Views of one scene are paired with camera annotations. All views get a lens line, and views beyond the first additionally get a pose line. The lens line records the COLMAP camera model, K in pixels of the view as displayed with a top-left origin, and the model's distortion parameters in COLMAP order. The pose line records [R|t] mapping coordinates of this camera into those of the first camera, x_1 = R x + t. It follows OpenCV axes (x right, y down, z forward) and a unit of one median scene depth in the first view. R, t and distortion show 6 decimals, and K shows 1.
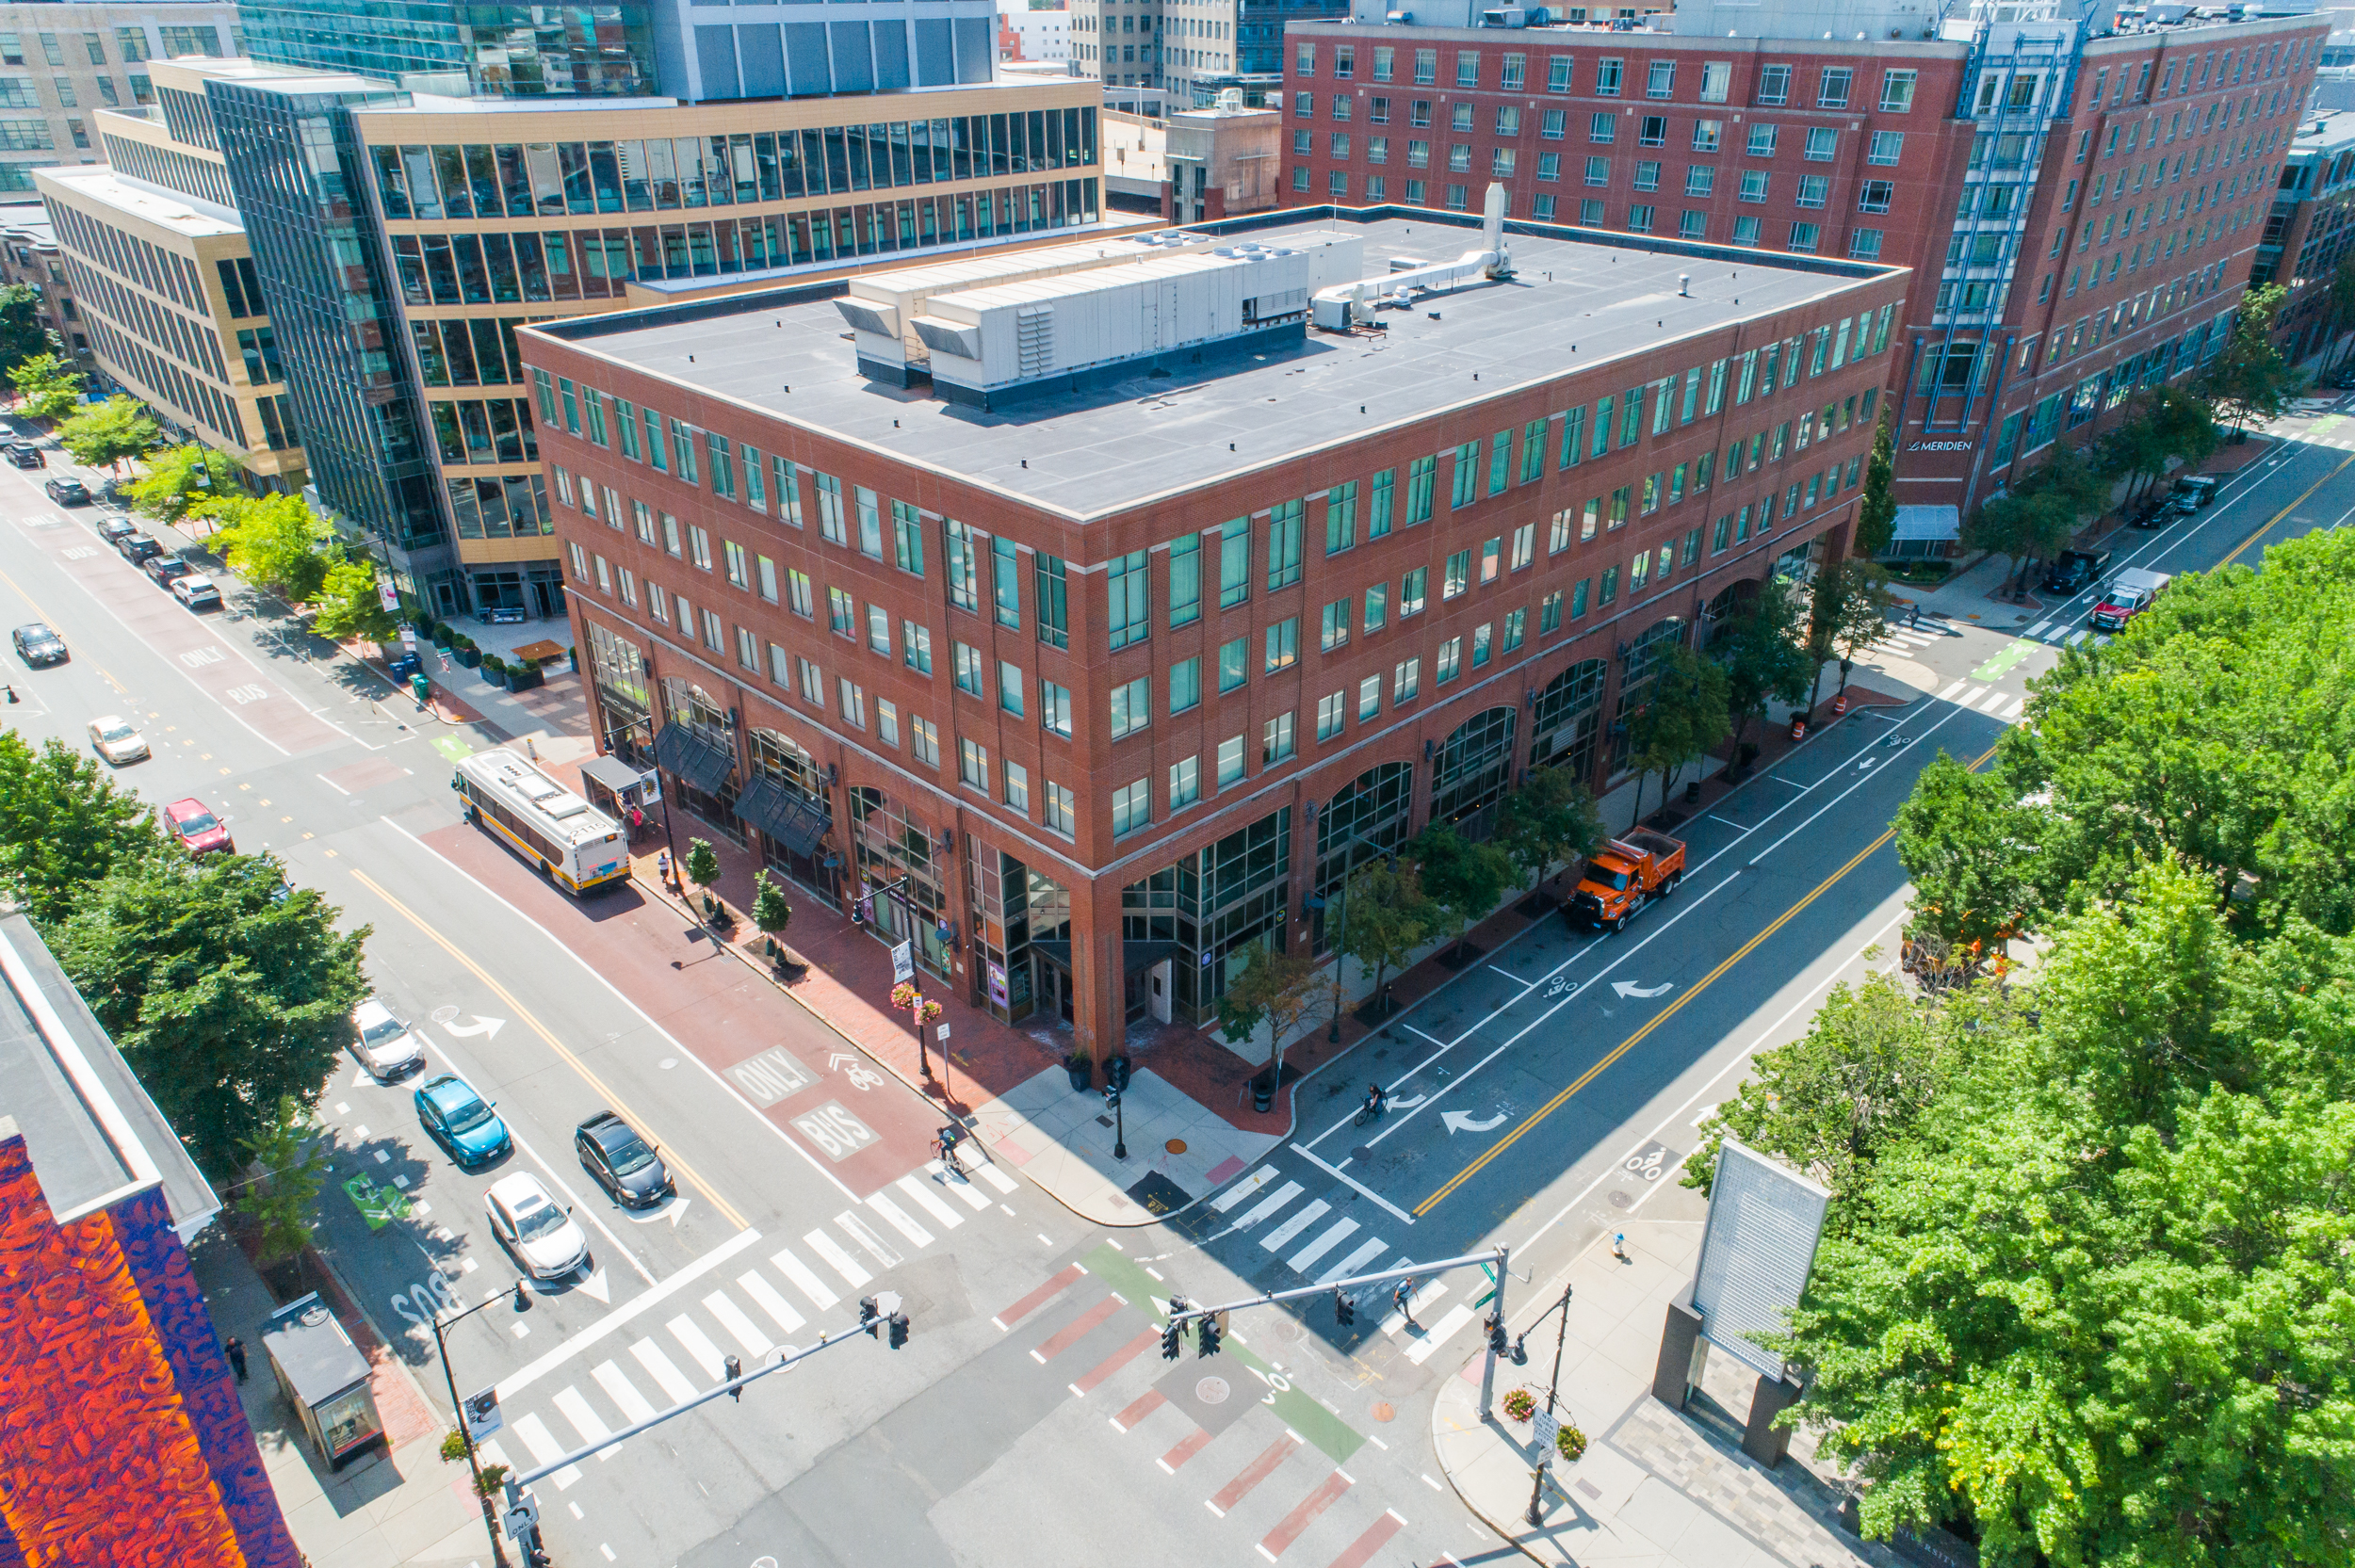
lens RADIAL K [[1561.9, 0, 1177.5], [0, 1561.9, 784.0], [0, 0, 1]] dist [0.028363, 0.003315]
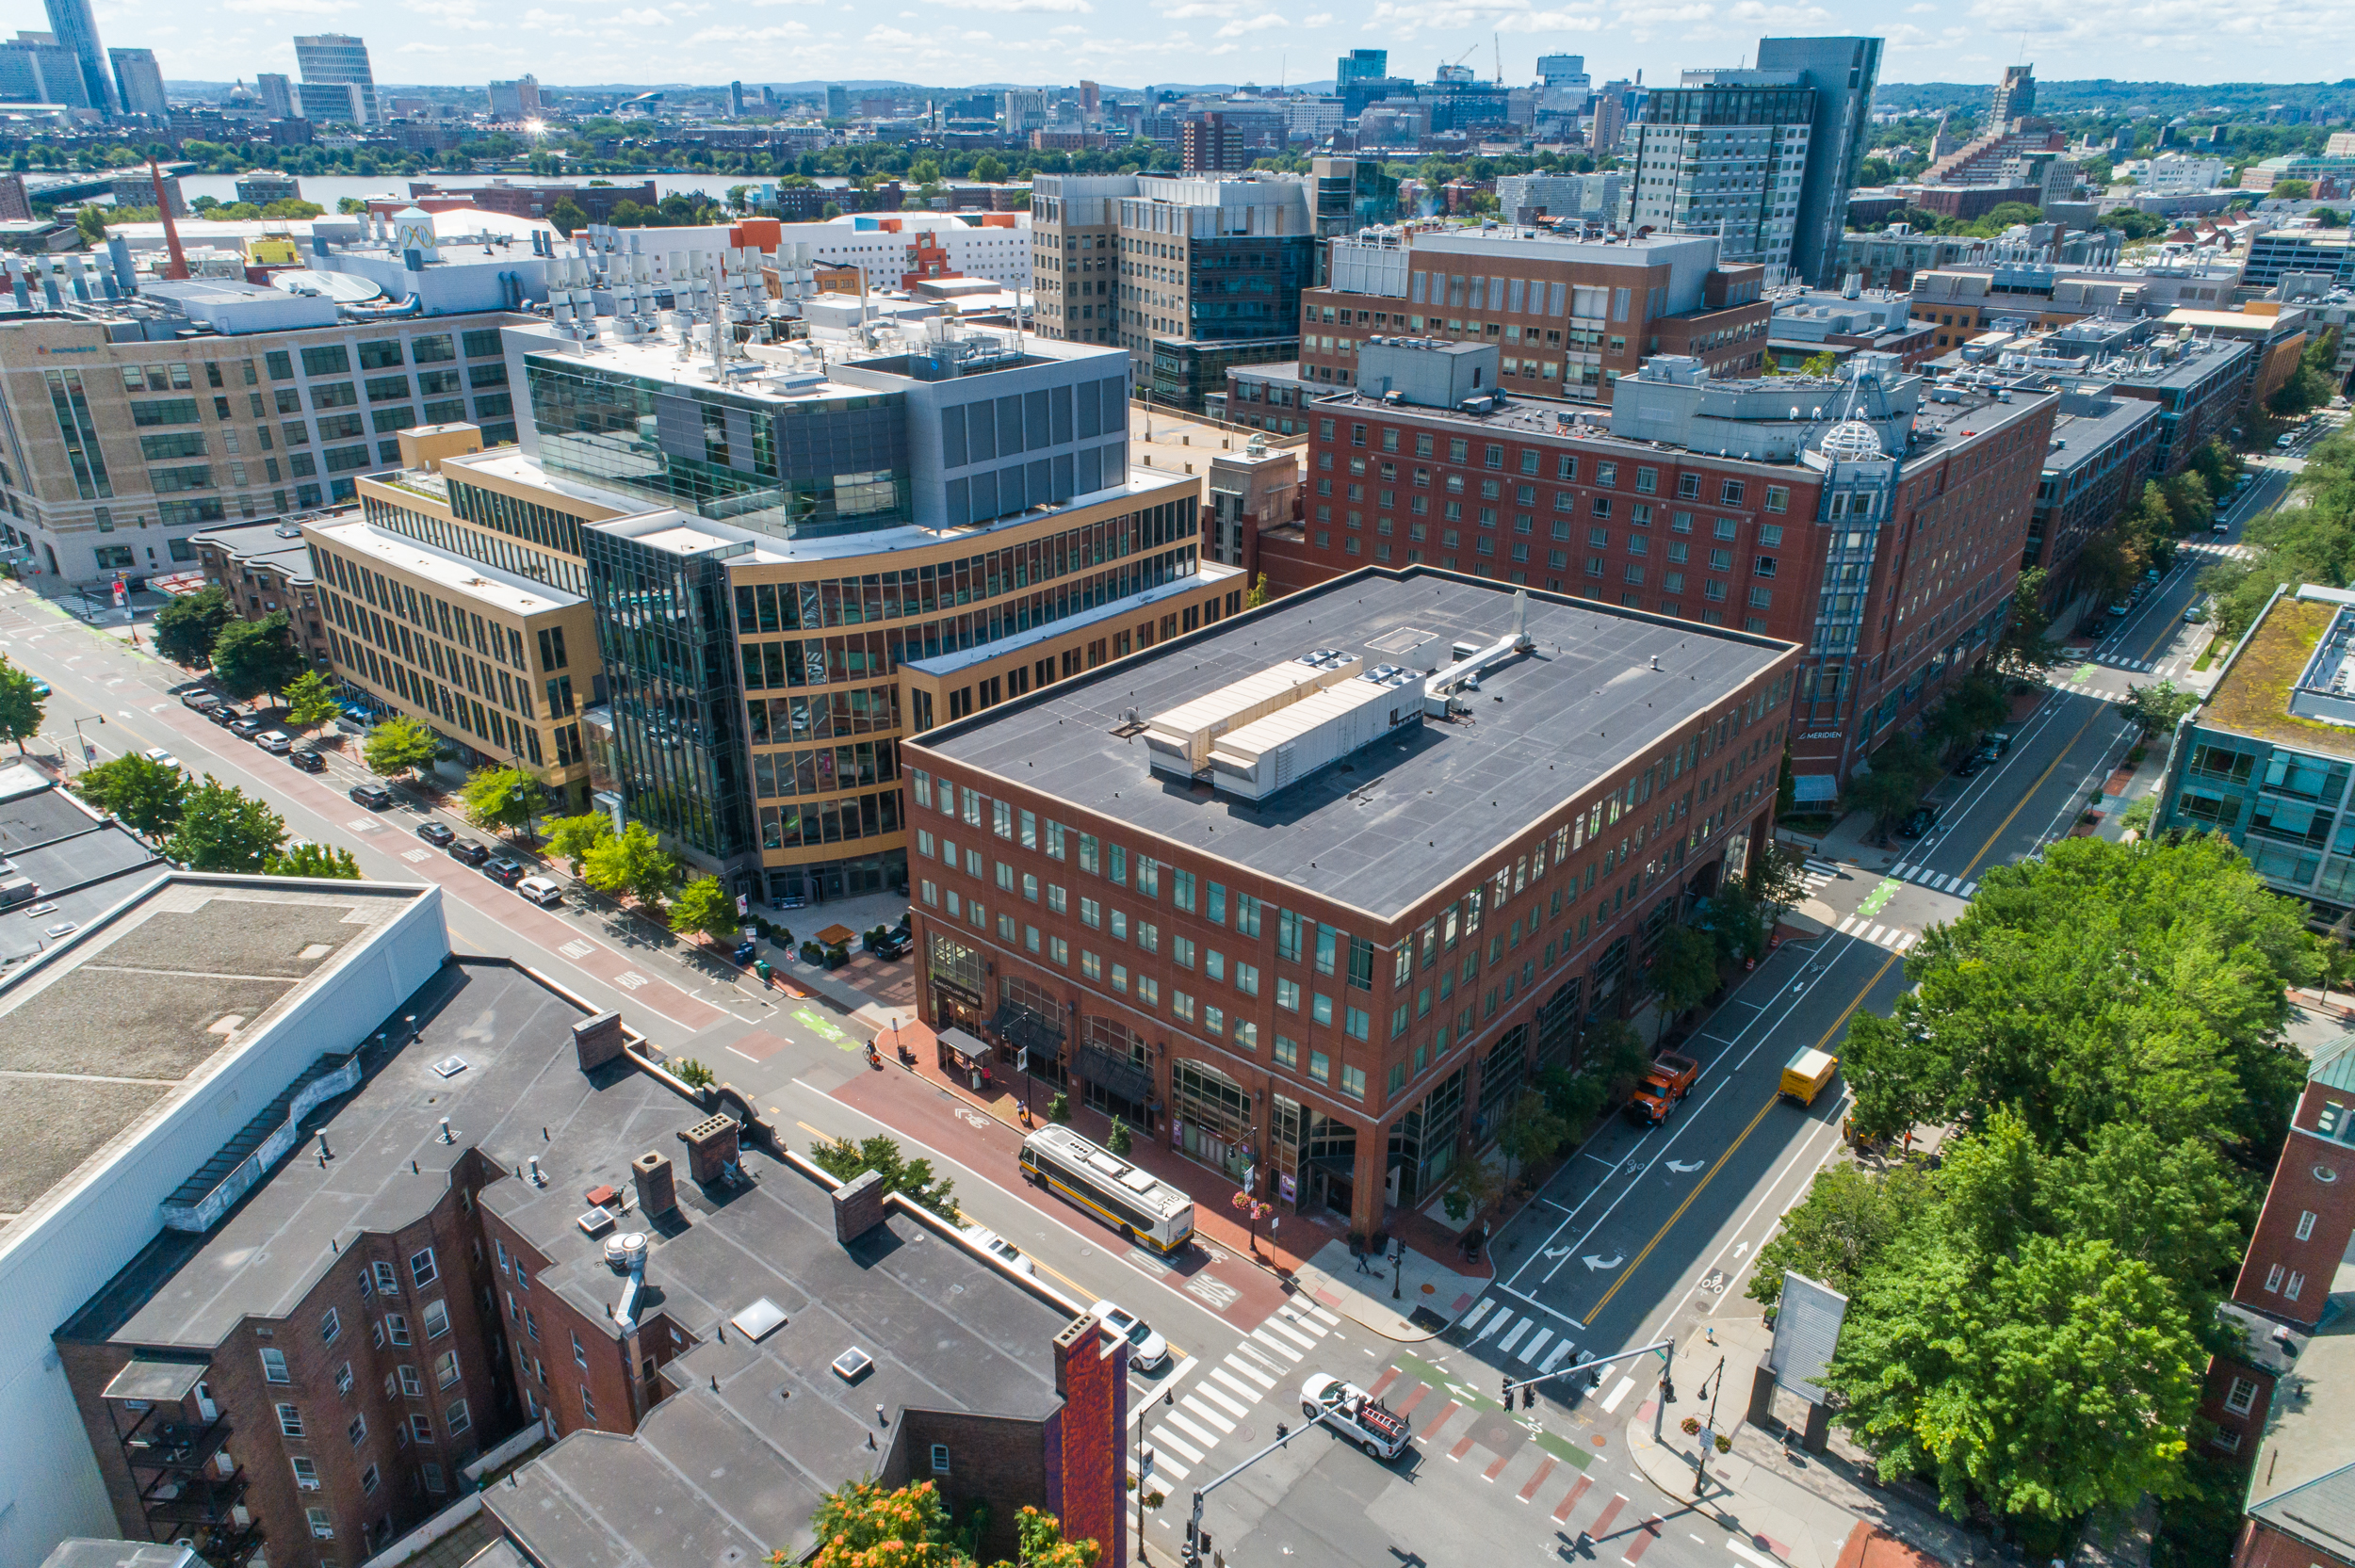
lens RADIAL K [[1561.9, 0, 1177.5], [0, 1561.9, 784.0], [0, 0, 1]] dist [0.028363, 0.003315]
pose [[0.995738, -0.031707, 0.086607, -0.408136], [0.037824, 0.996835, -0.069930, -0.195175], [-0.084115, 0.072908, 0.993785, -0.658477]]
